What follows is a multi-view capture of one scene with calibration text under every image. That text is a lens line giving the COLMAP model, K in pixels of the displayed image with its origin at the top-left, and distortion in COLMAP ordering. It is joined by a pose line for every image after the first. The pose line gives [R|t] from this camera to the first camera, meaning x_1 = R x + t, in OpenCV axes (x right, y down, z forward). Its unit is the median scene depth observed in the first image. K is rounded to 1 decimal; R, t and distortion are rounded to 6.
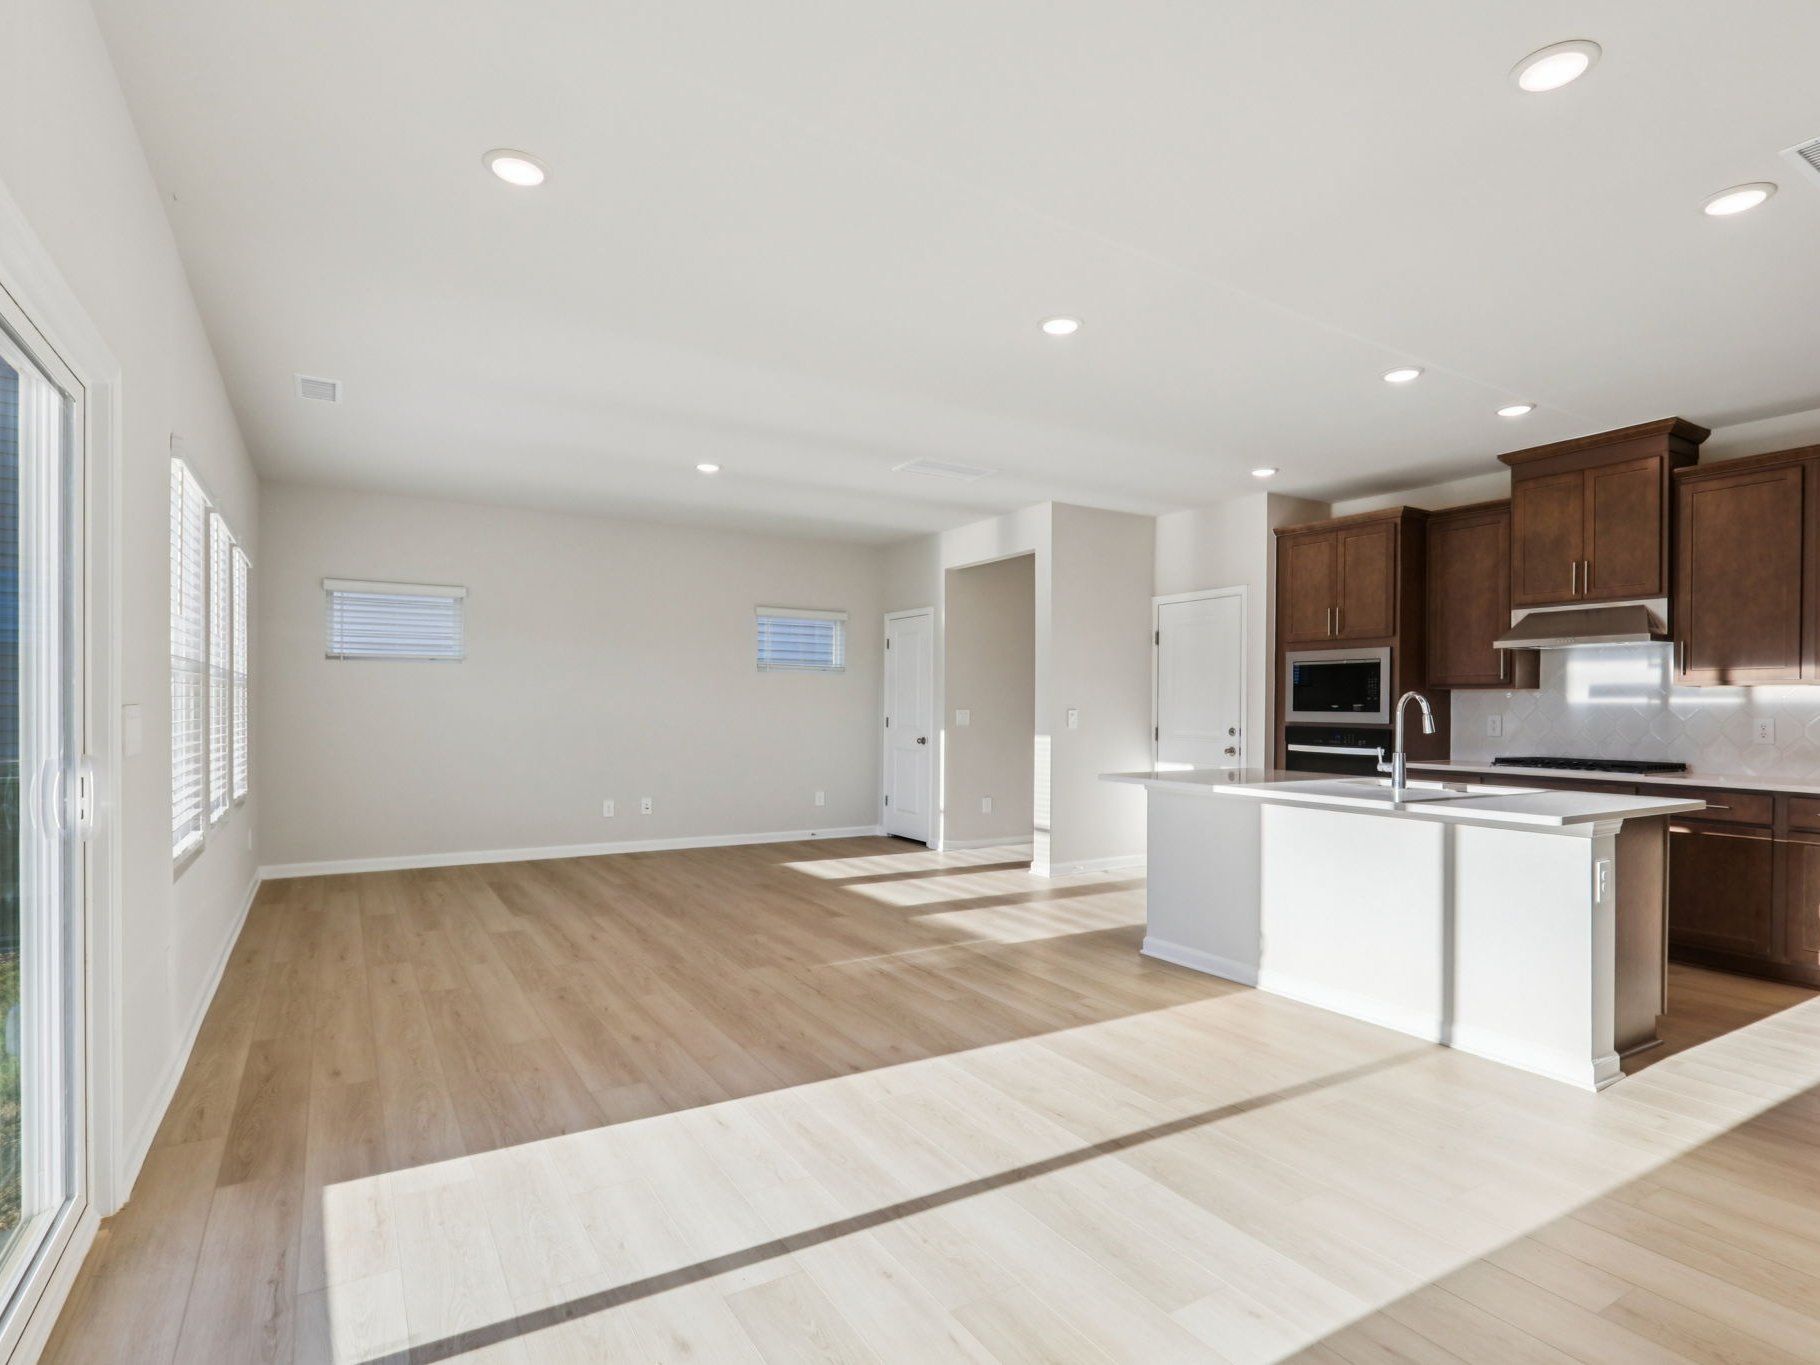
lens RADIAL K [[940.5, 0, 910.3], [0, 940.5, 698.6], [0, 0, 1]] dist [0.001677, -0.000220]
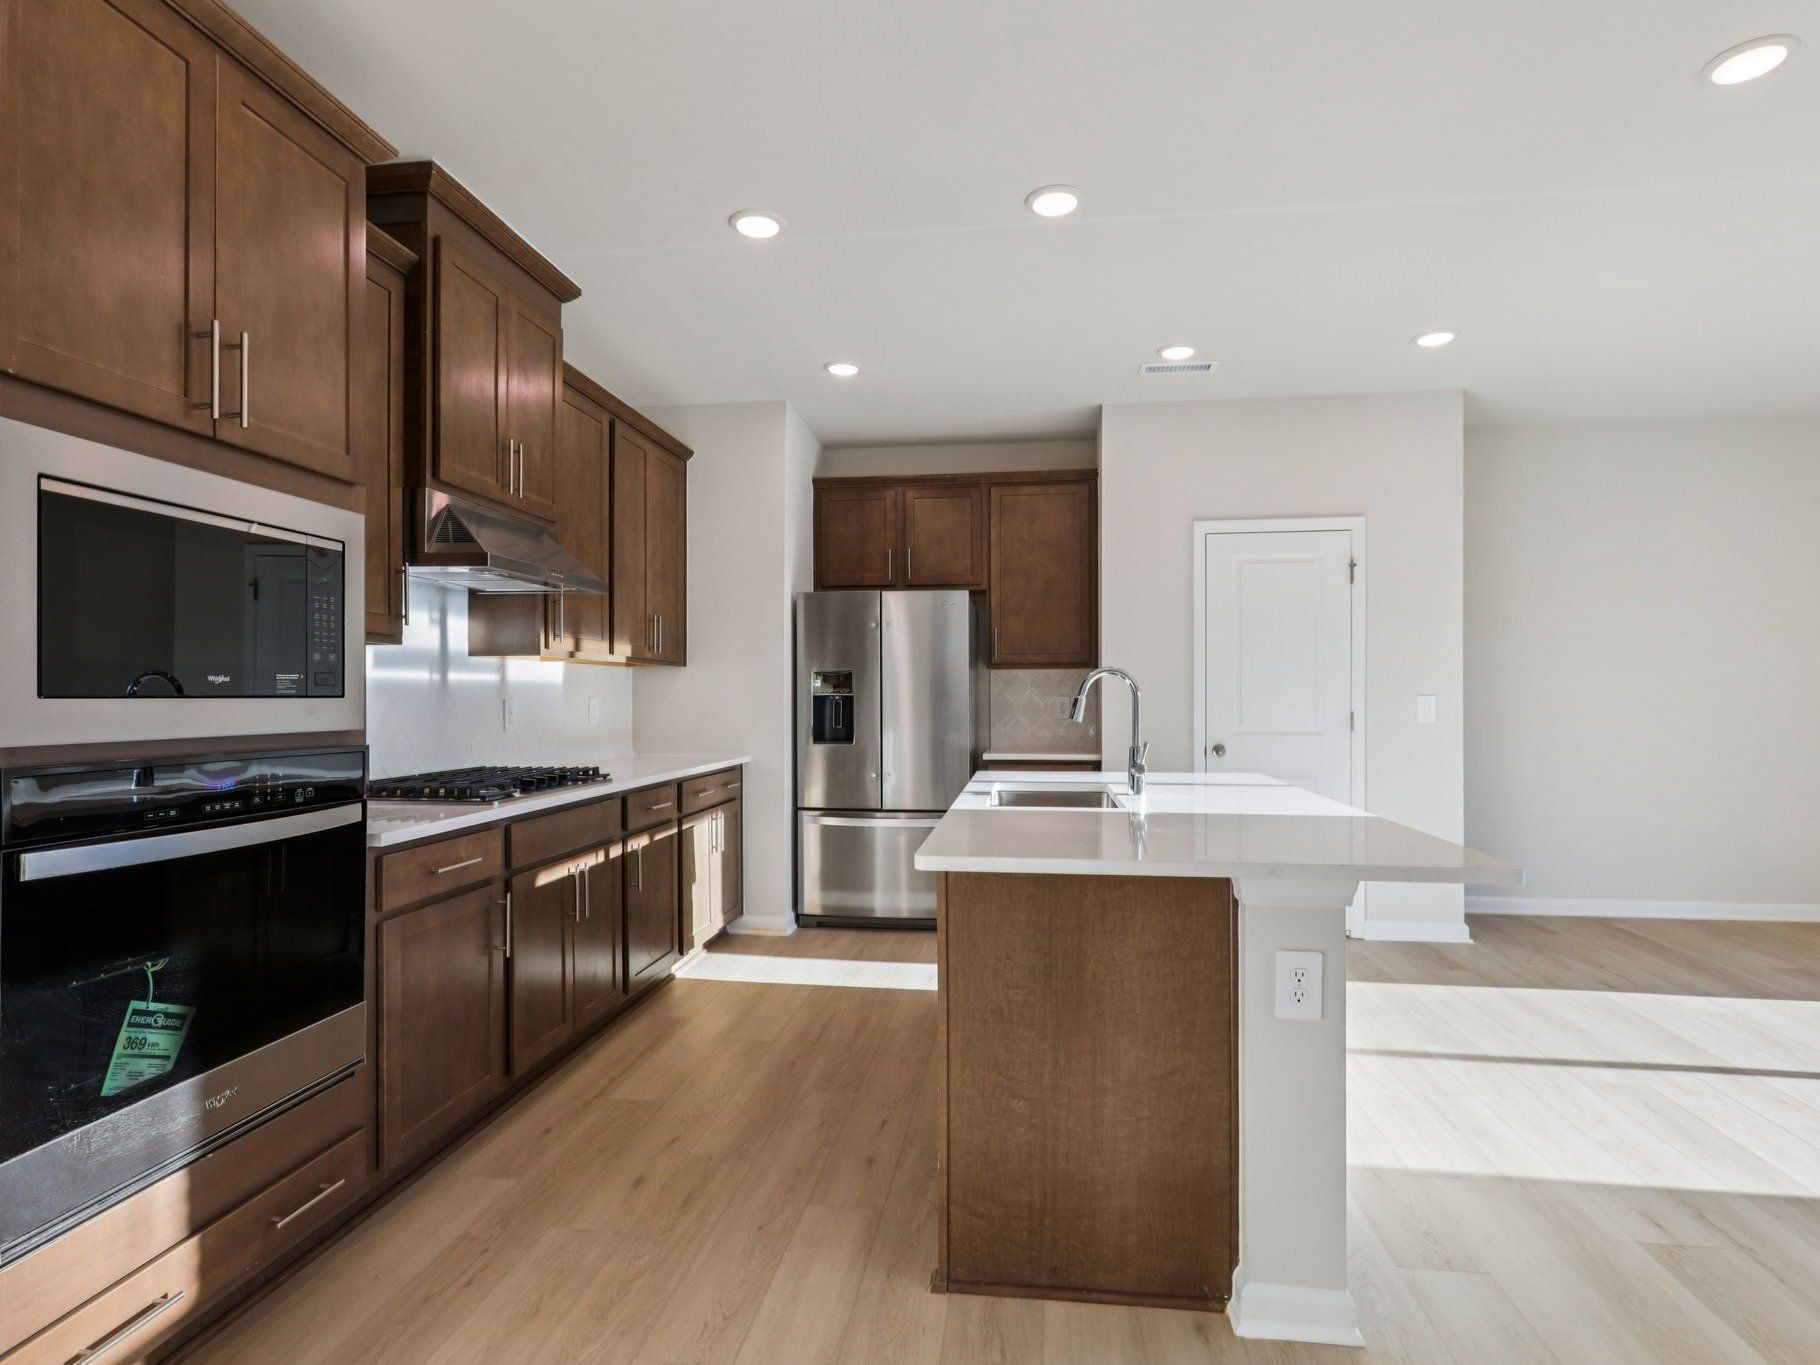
lens RADIAL K [[940.5, 0, 910.3], [0, 940.5, 698.6], [0, 0, 1]] dist [0.001677, -0.000220]
pose [[-0.777817, -0.009316, 0.628422, 0.174314], [-0.009532, 0.999950, 0.003026, 0.015929], [-0.628419, -0.003637, -0.777867, 1.616556]]
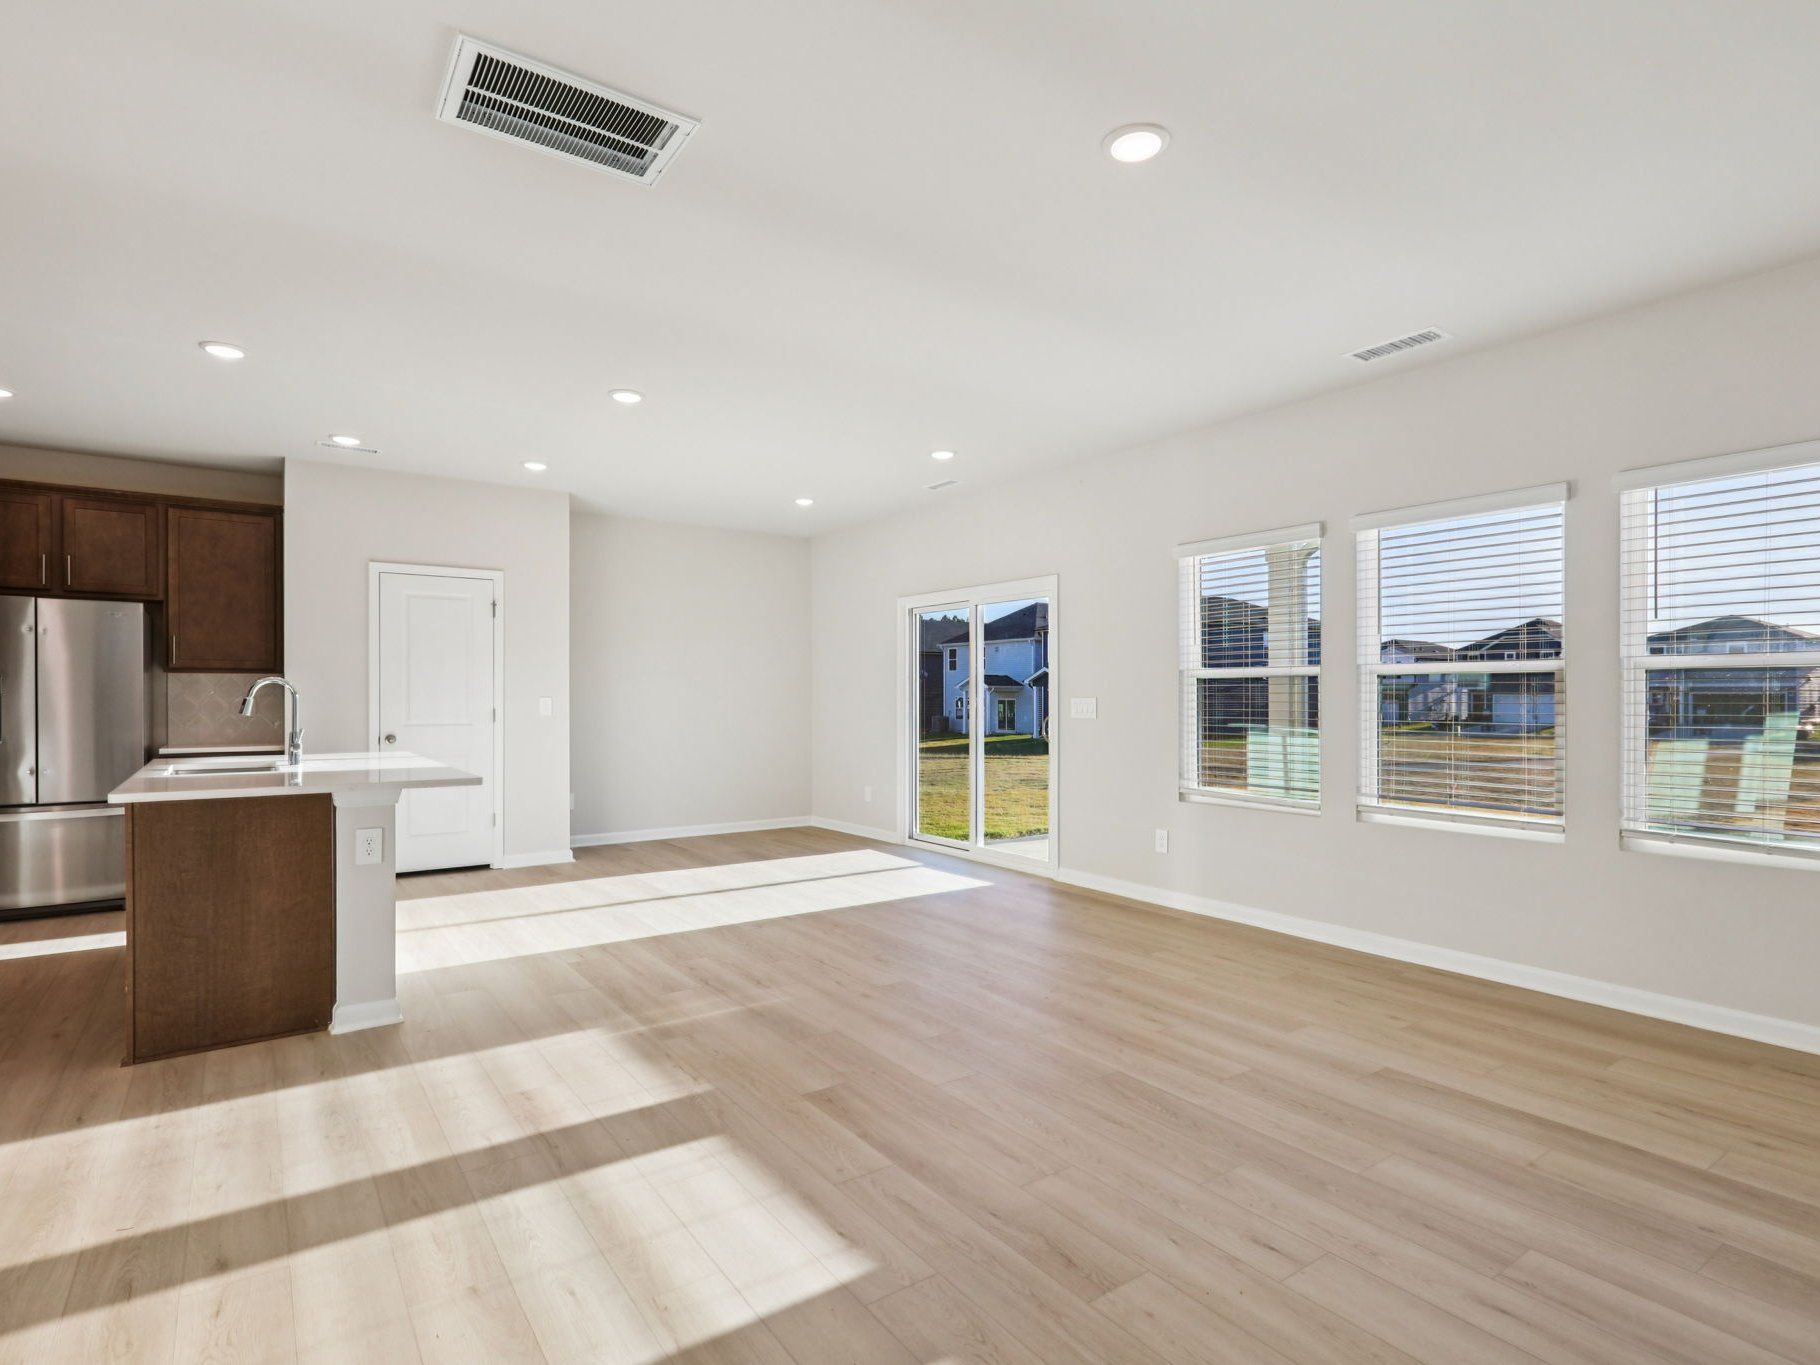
lens RADIAL K [[940.5, 0, 910.3], [0, 940.5, 698.6], [0, 0, 1]] dist [0.001677, -0.000220]
pose [[-0.997283, -0.009272, -0.073075, -0.114495], [-0.008908, 0.999946, -0.005310, 0.015117], [0.073120, -0.004644, -0.997312, 2.043235]]
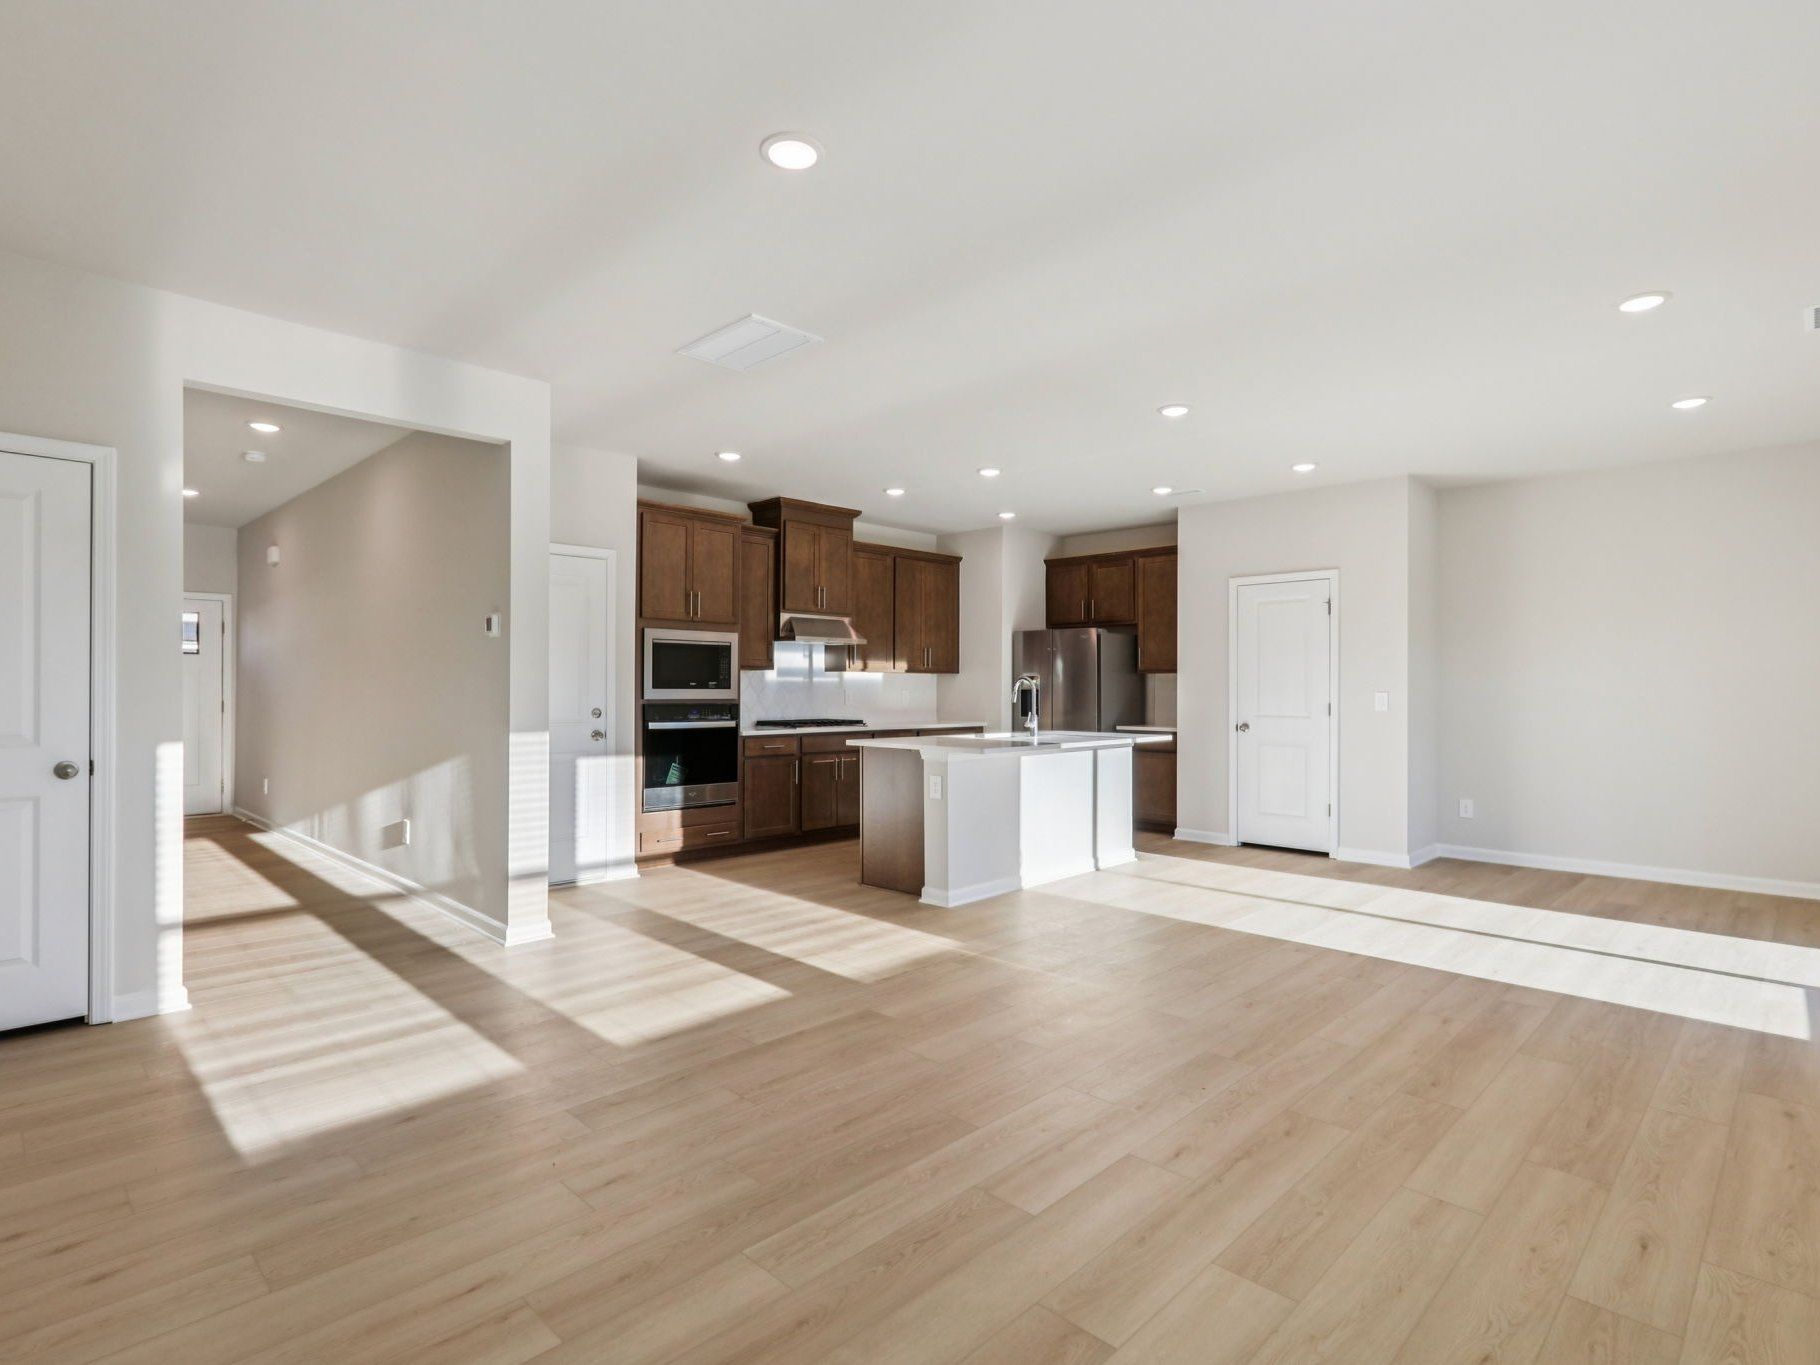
lens RADIAL K [[934.2, 0, 915.1], [0, 934.2, 690.3], [0, 0, 1]] dist [0.002200, -0.001140]
pose [[-0.247791, -0.013041, 0.968726, -0.938449], [-0.014596, 0.999846, 0.009726, 0.002132], [-0.968704, -0.011729, -0.247943, 1.512900]]
